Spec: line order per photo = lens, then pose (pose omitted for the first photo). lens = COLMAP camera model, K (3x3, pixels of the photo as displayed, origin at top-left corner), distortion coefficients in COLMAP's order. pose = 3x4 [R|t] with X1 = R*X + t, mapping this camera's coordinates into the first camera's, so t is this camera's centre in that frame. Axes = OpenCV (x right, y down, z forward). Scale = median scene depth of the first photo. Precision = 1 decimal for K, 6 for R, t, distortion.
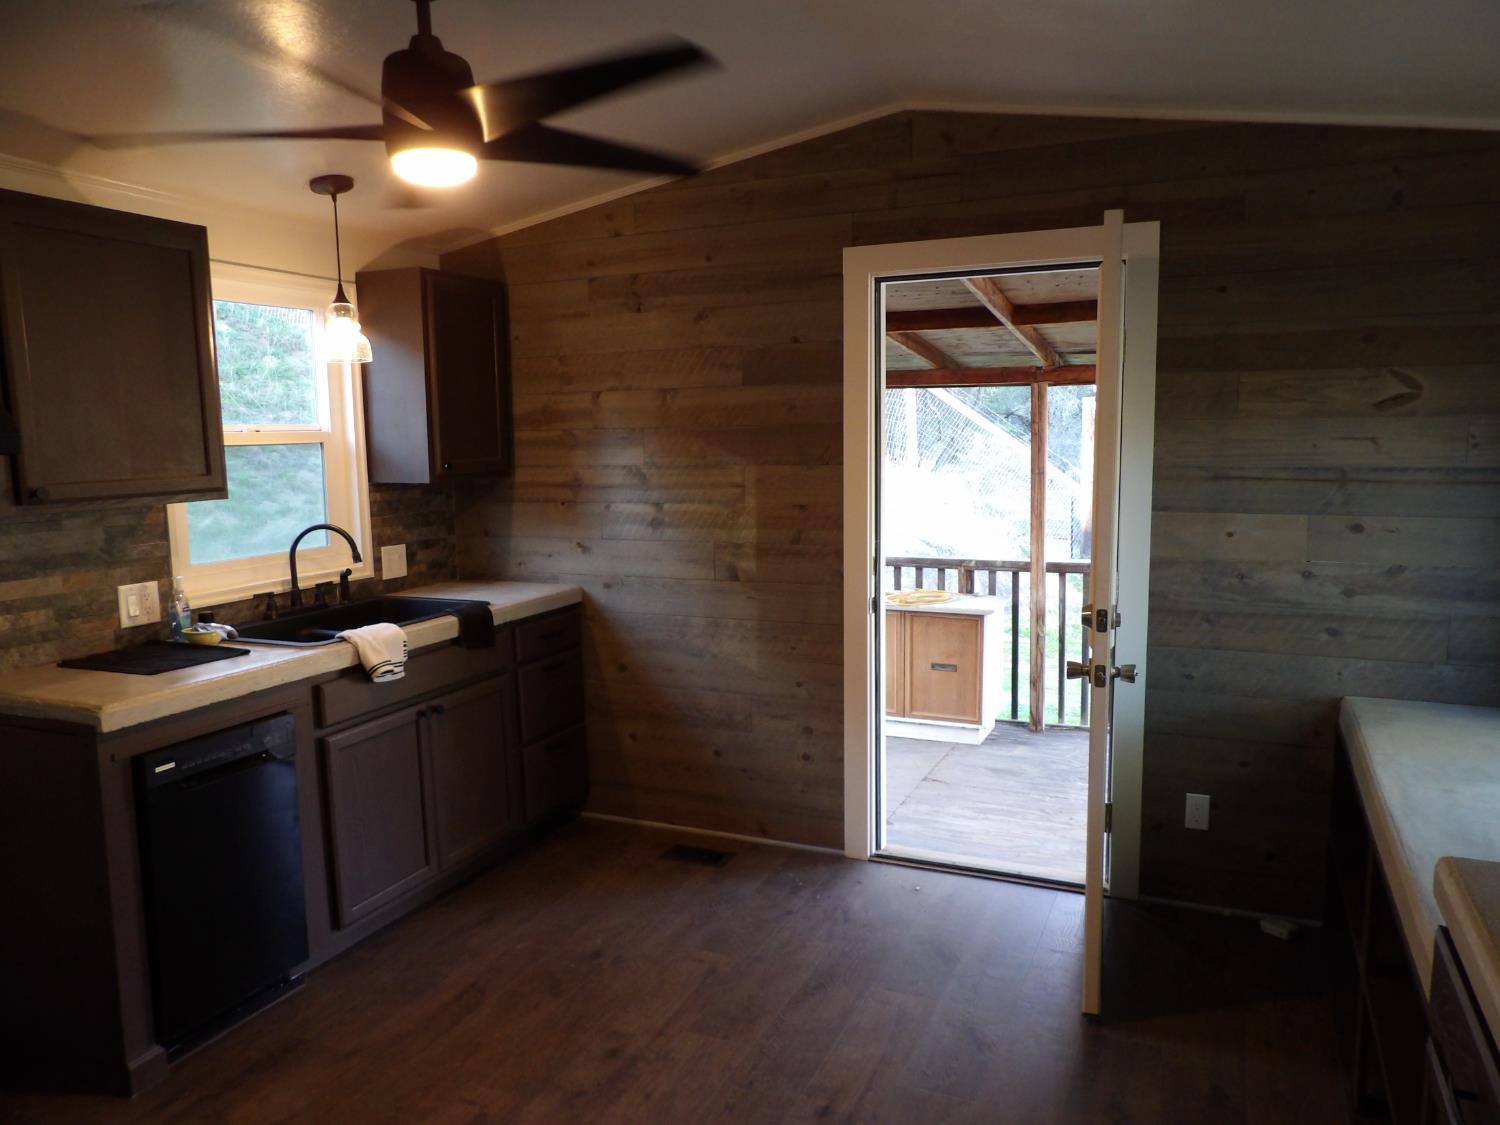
lens RADIAL K [[1078.7, 0, 754.7], [0, 1078.7, 562.6], [0, 0, 1]] dist [-0.033875, 0.036954]
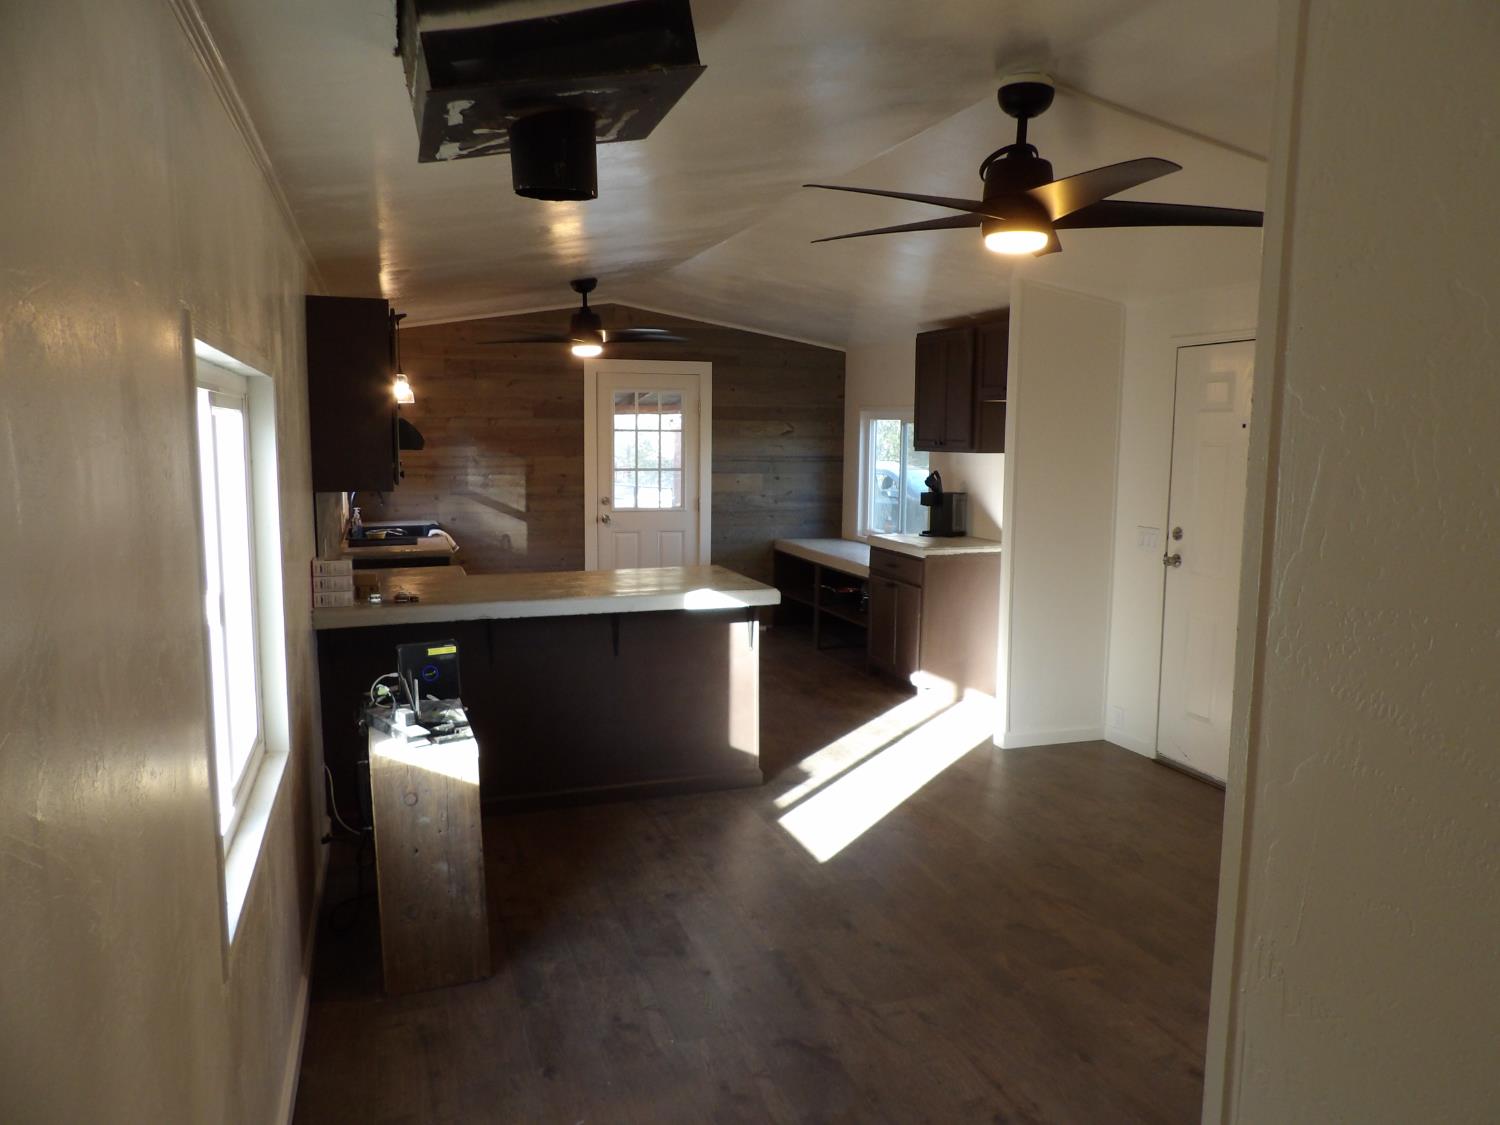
lens RADIAL K [[1087.4, 0, 750.0], [0, 1087.4, 562.5], [0, 0, 1]] dist [-0.012866, 0.047549]
pose [[0.736577, -0.061374, 0.673563, -1.126850], [0.066208, 0.997634, 0.018501, 0.104065], [-0.673105, 0.030968, 0.738898, -0.827752]]
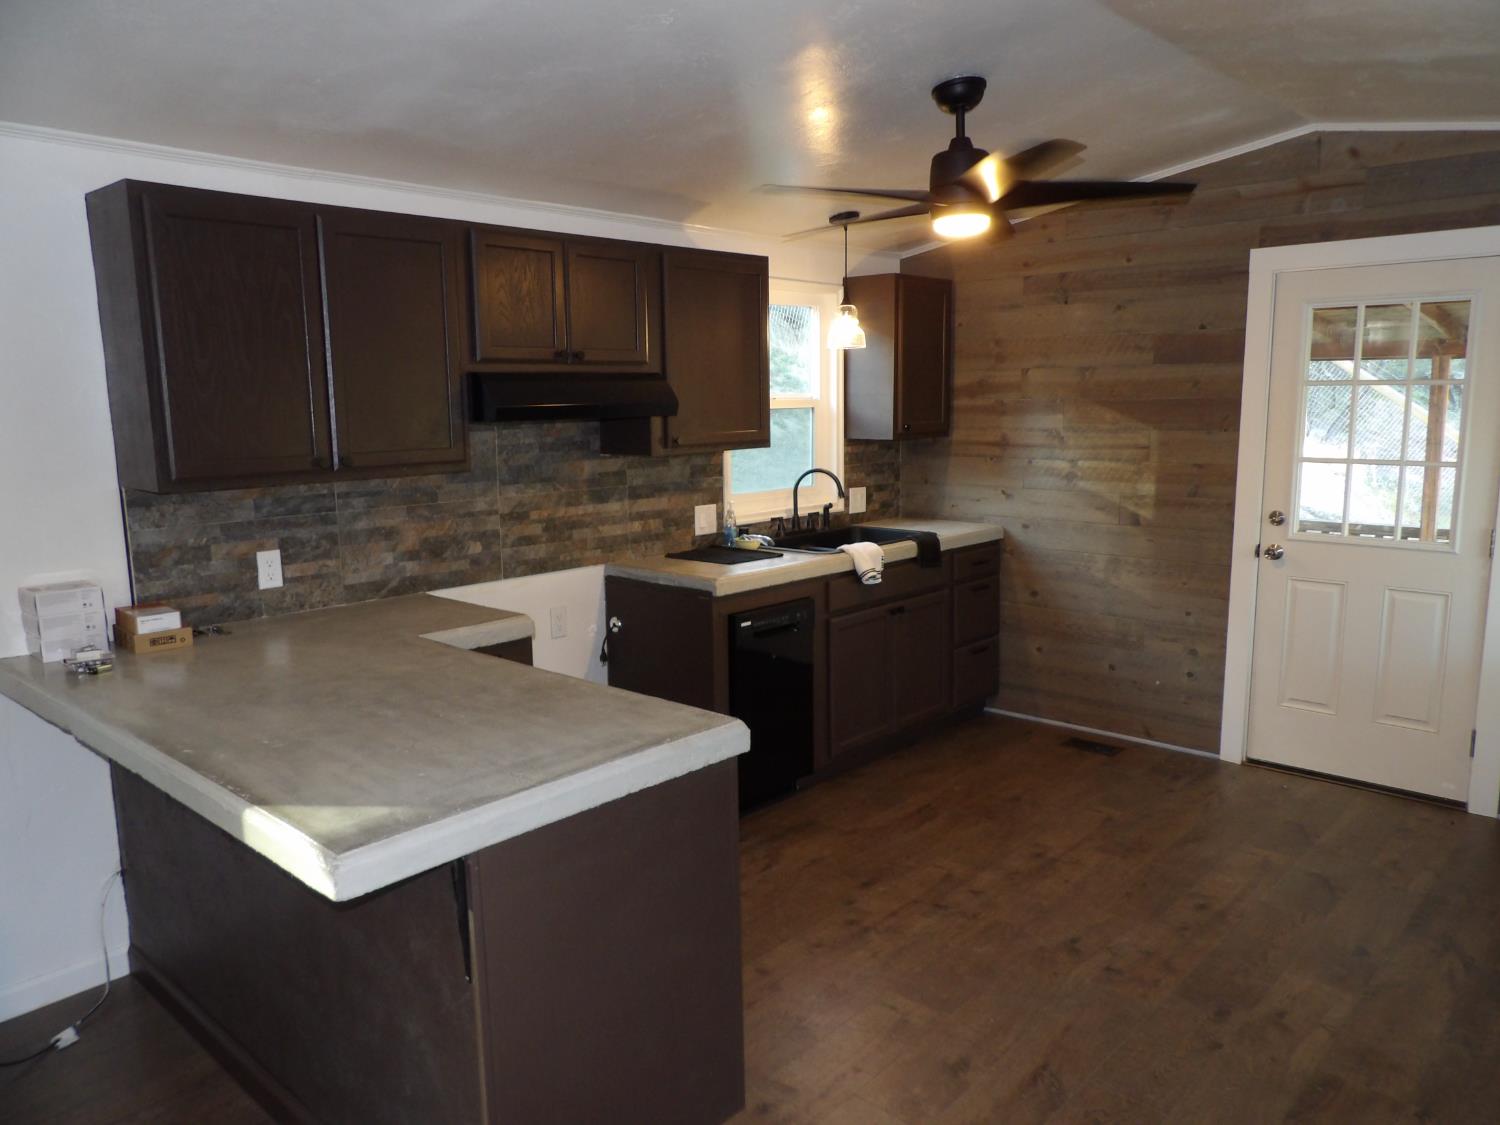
lens RADIAL K [[1078.7, 0, 754.7], [0, 1078.7, 562.6], [0, 0, 1]] dist [-0.033875, 0.036954]
pose [[0.947867, 0.054362, -0.313995, -0.043835], [-0.043393, 0.998182, 0.041822, 0.026754], [0.315698, -0.026017, 0.948503, -0.288623]]
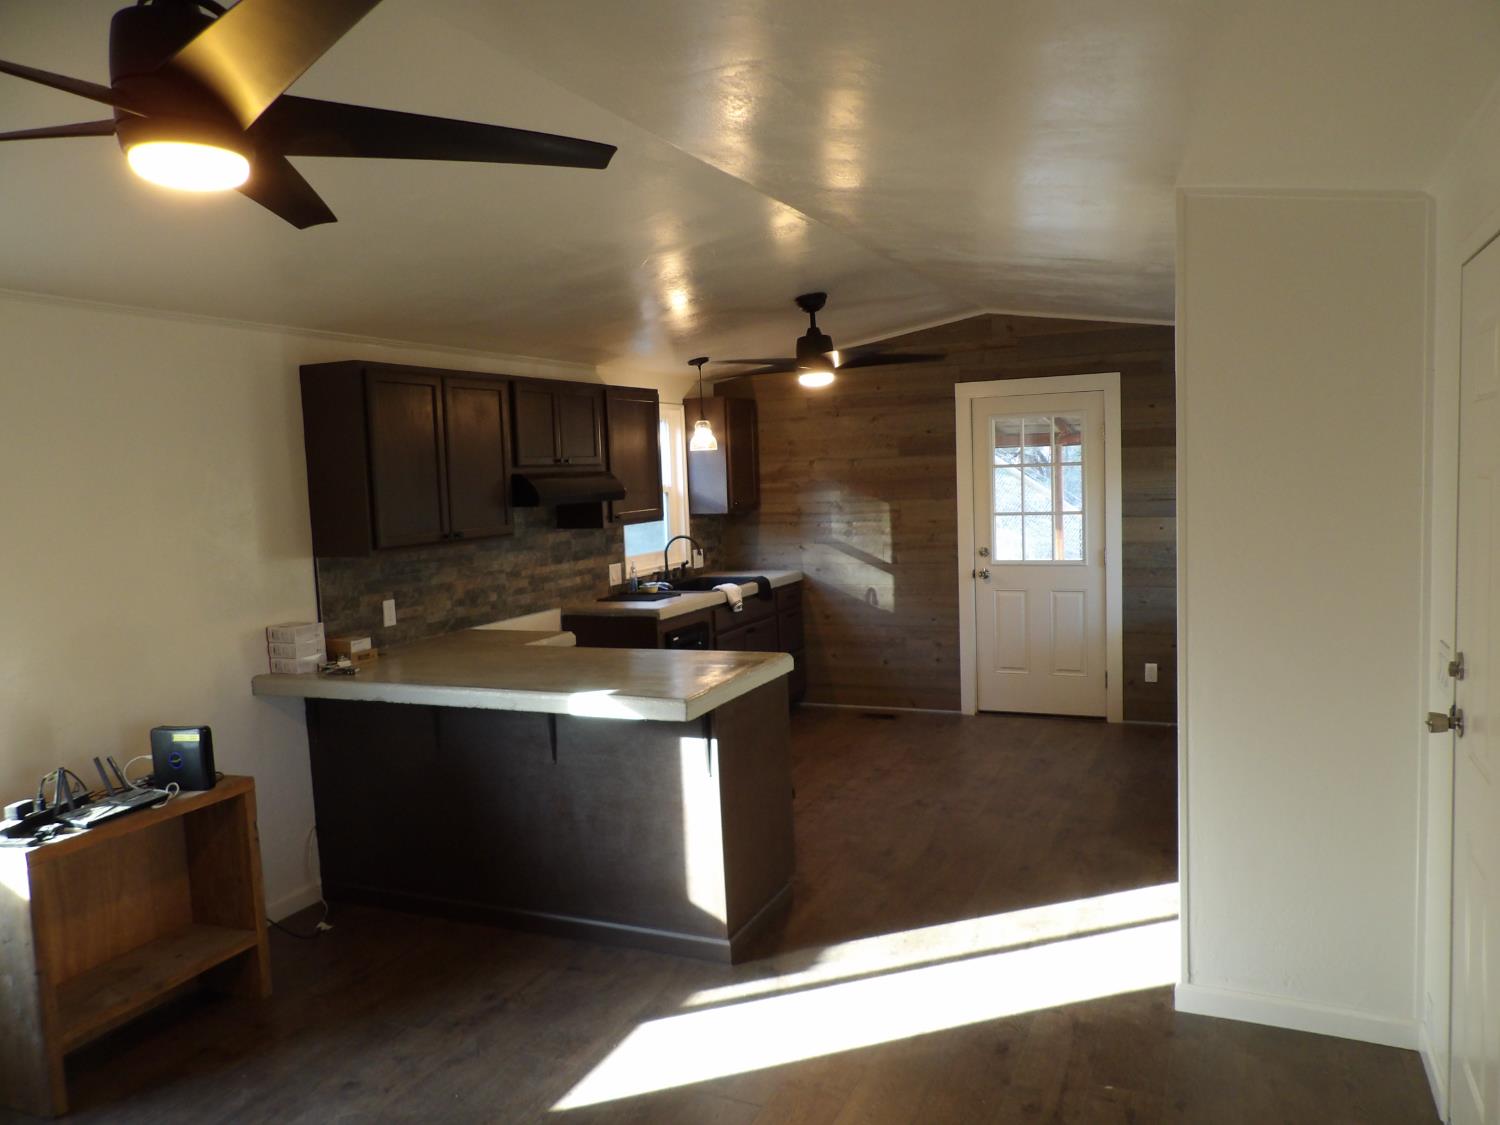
lens RADIAL K [[1078.7, 0, 754.7], [0, 1078.7, 562.6], [0, 0, 1]] dist [-0.033875, 0.036954]
pose [[0.999718, -0.021993, -0.008989, -0.240684], [0.021611, 0.998944, -0.040548, 0.084320], [0.009871, 0.040342, 0.999137, -0.817750]]
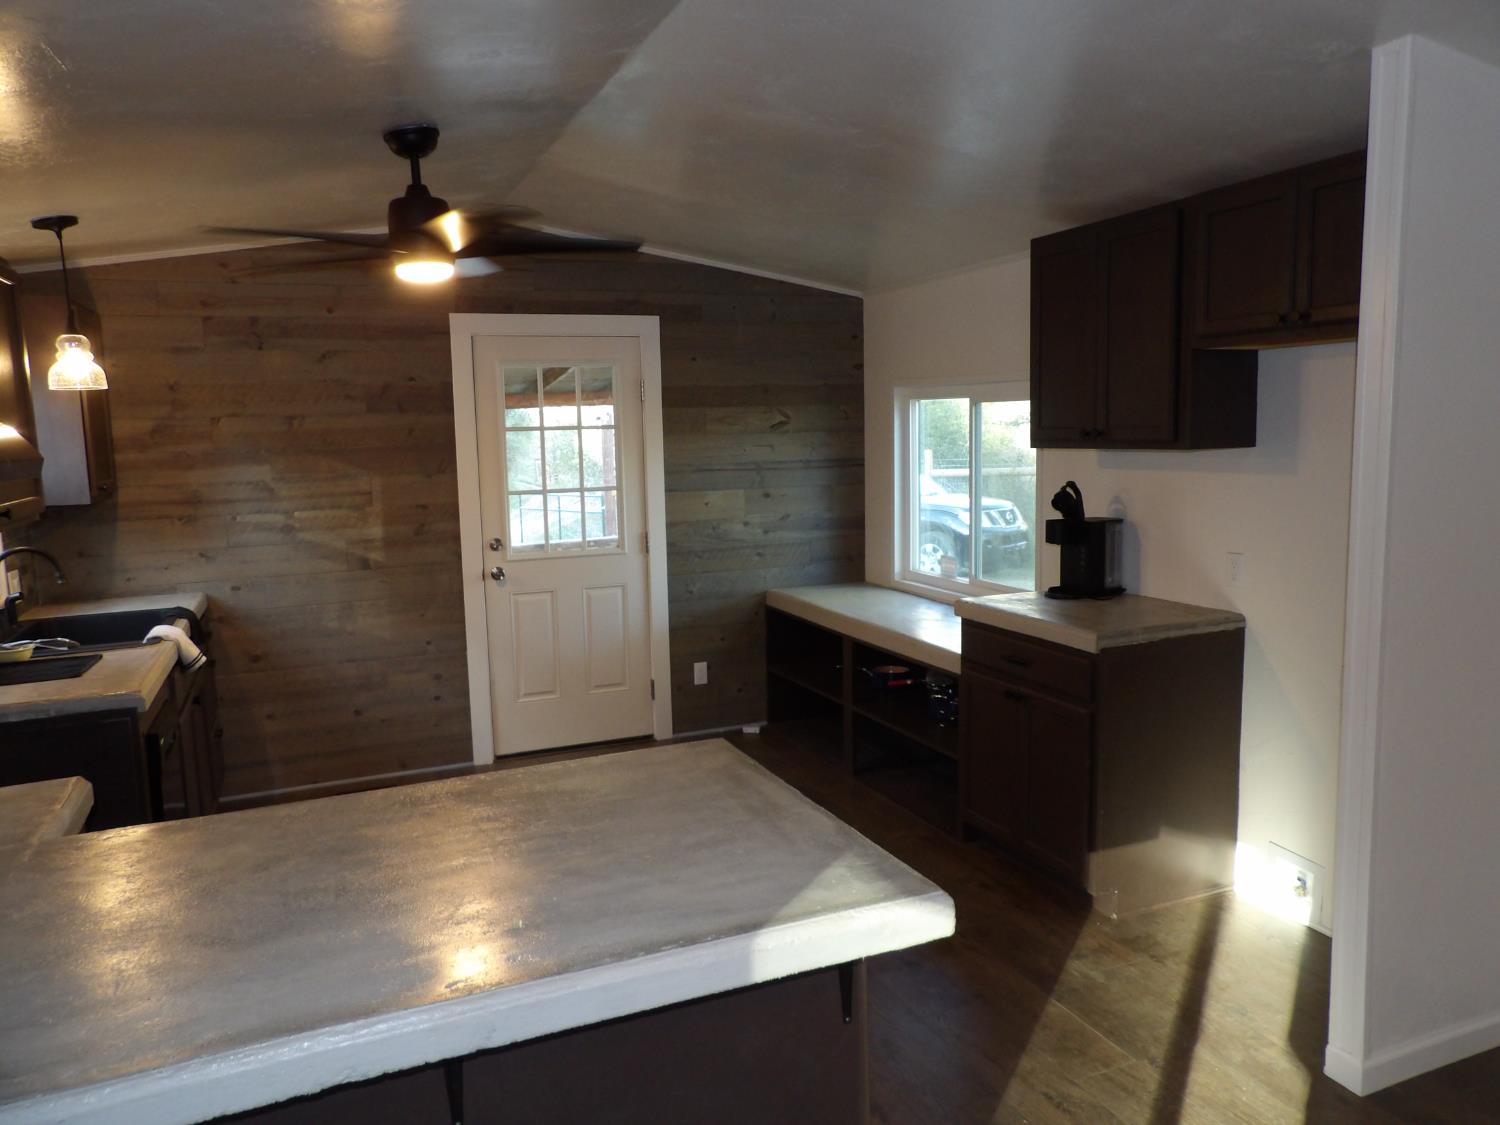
lens RADIAL K [[1087.4, 0, 750.0], [0, 1087.4, 562.5], [0, 0, 1]] dist [-0.012866, 0.047549]
pose [[0.690317, -0.093151, 0.717485, -0.622169], [0.105623, 0.994028, 0.027431, 0.021637], [-0.715755, 0.056847, 0.696034, -0.195401]]
